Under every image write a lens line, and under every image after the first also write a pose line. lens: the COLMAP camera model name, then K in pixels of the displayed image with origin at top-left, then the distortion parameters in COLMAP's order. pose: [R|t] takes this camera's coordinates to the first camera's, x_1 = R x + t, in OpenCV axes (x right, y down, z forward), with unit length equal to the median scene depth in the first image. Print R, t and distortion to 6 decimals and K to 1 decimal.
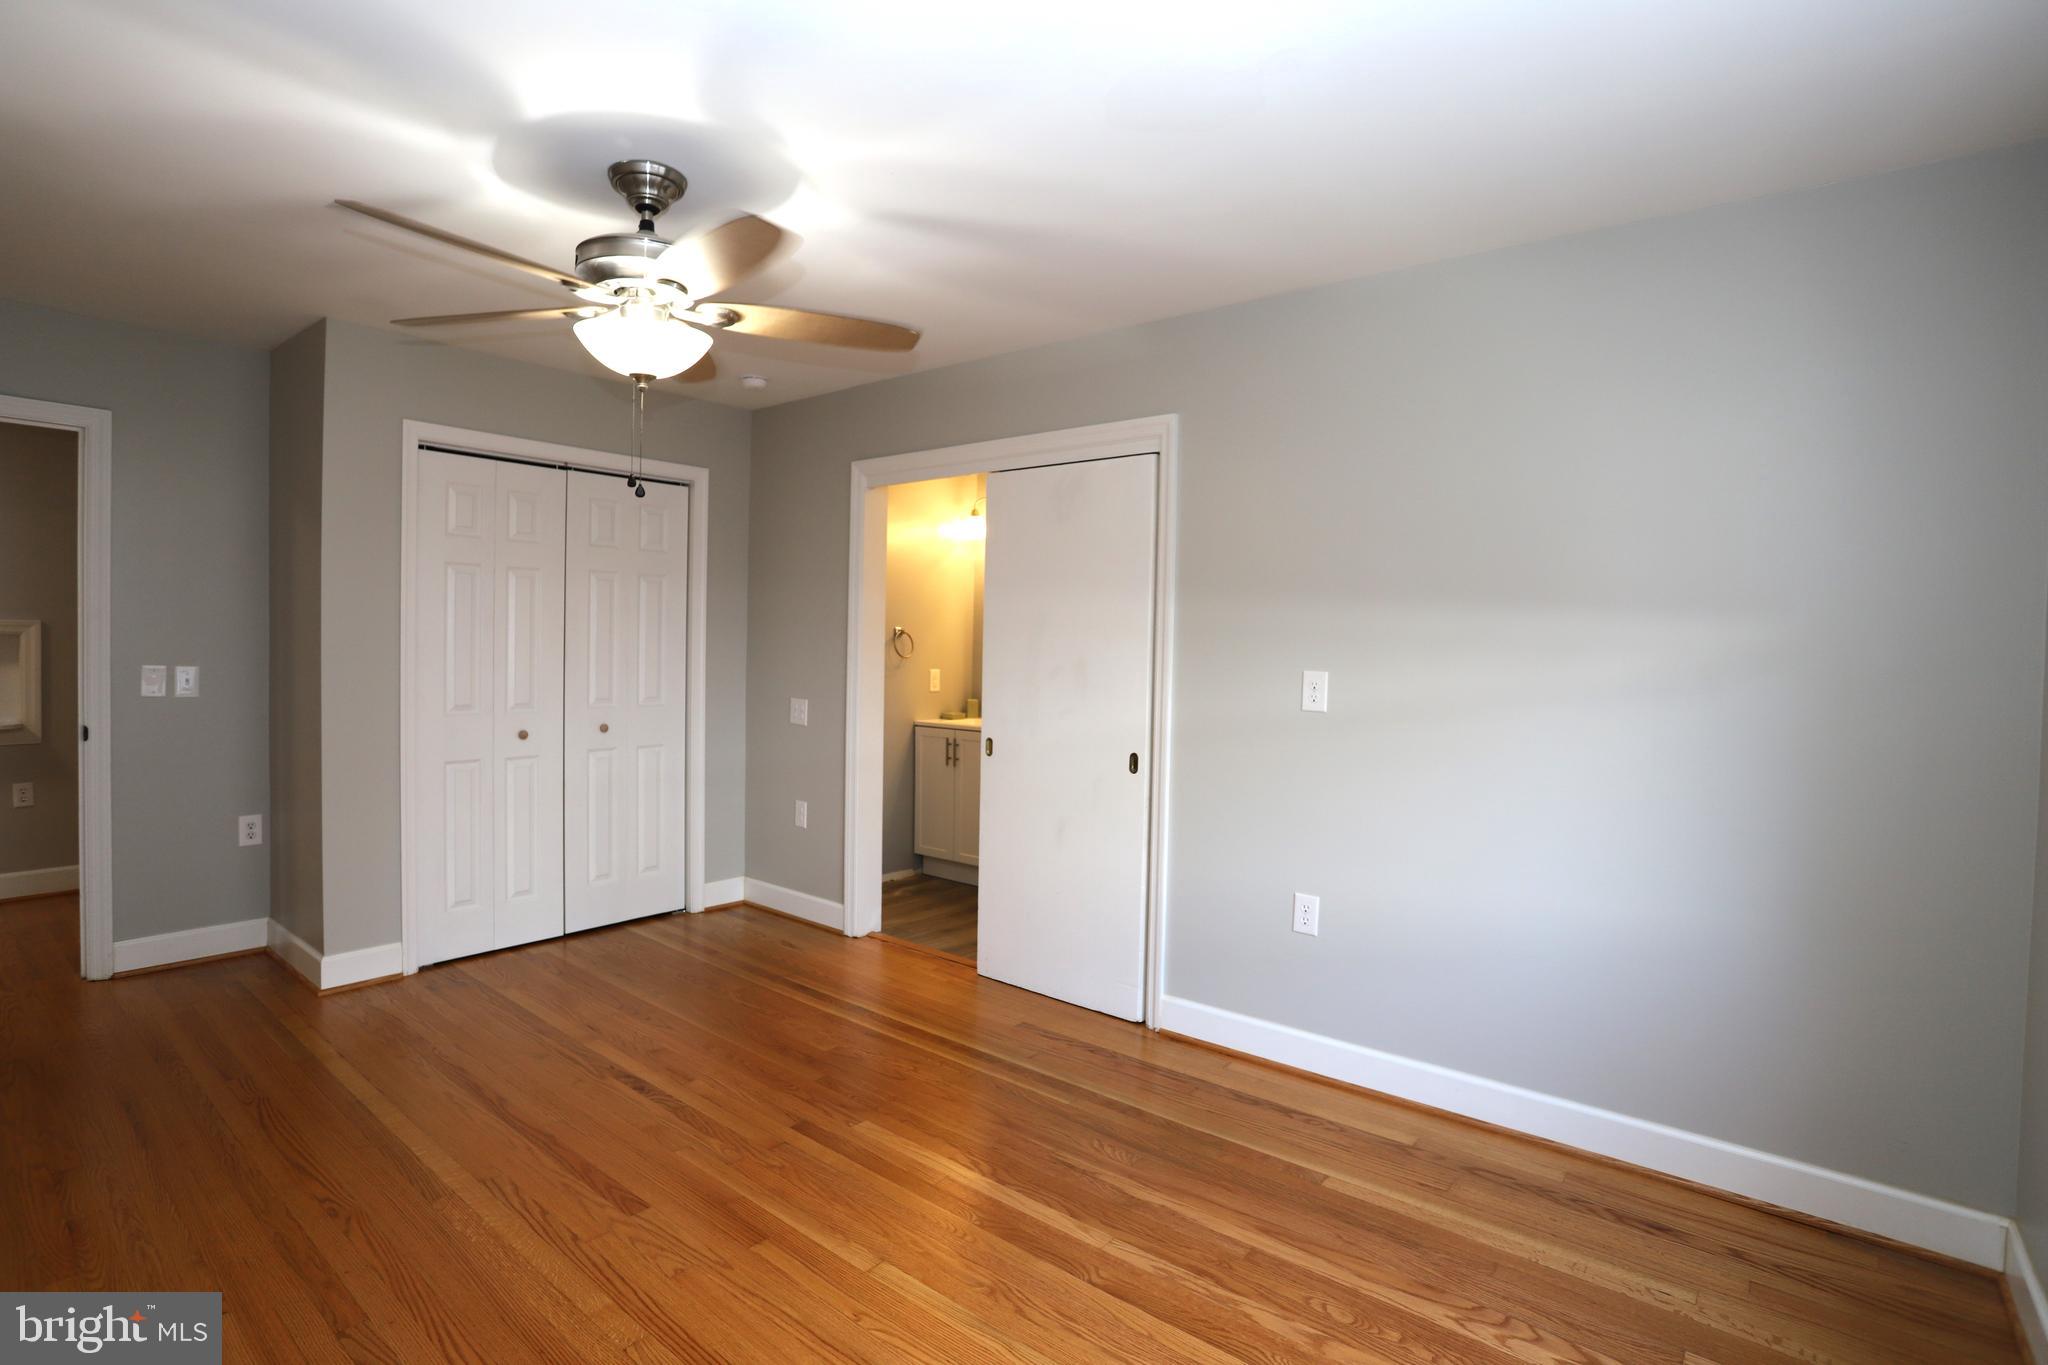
lens RADIAL K [[1002.9, 0, 1015.8], [0, 1002.9, 671.6], [0, 0, 1]] dist [-0.064175, 0.026658]
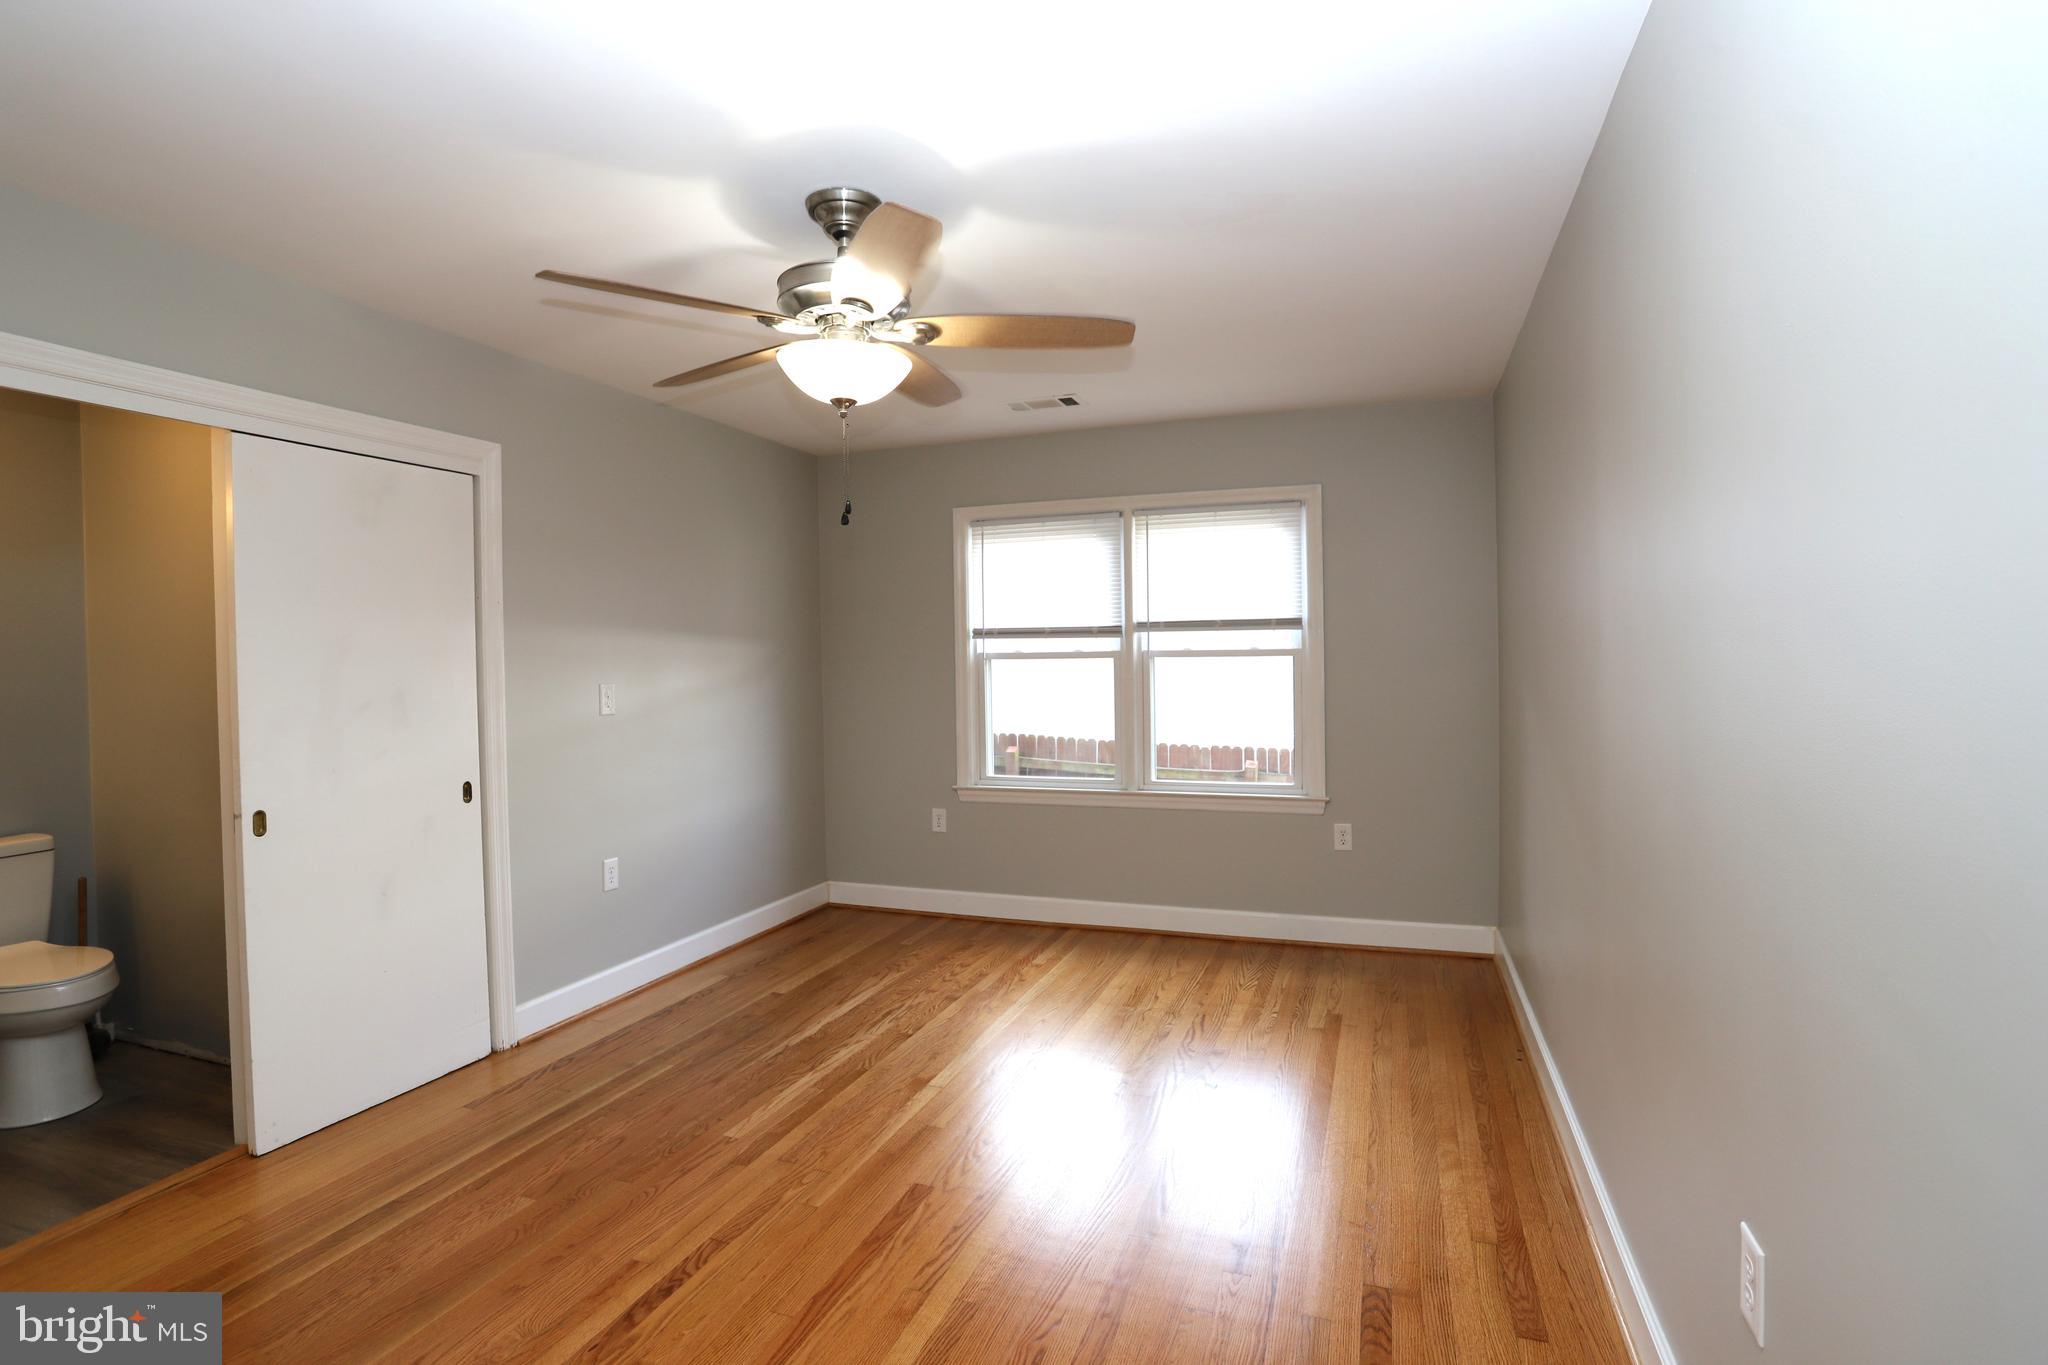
lens RADIAL K [[1002.9, 0, 1015.8], [0, 1002.9, 671.6], [0, 0, 1]] dist [-0.064175, 0.026658]
pose [[-0.333937, -0.028575, 0.942162, -1.122672], [0.036386, 0.998405, 0.043178, -0.054895], [-0.941893, 0.048700, -0.332364, 0.963804]]
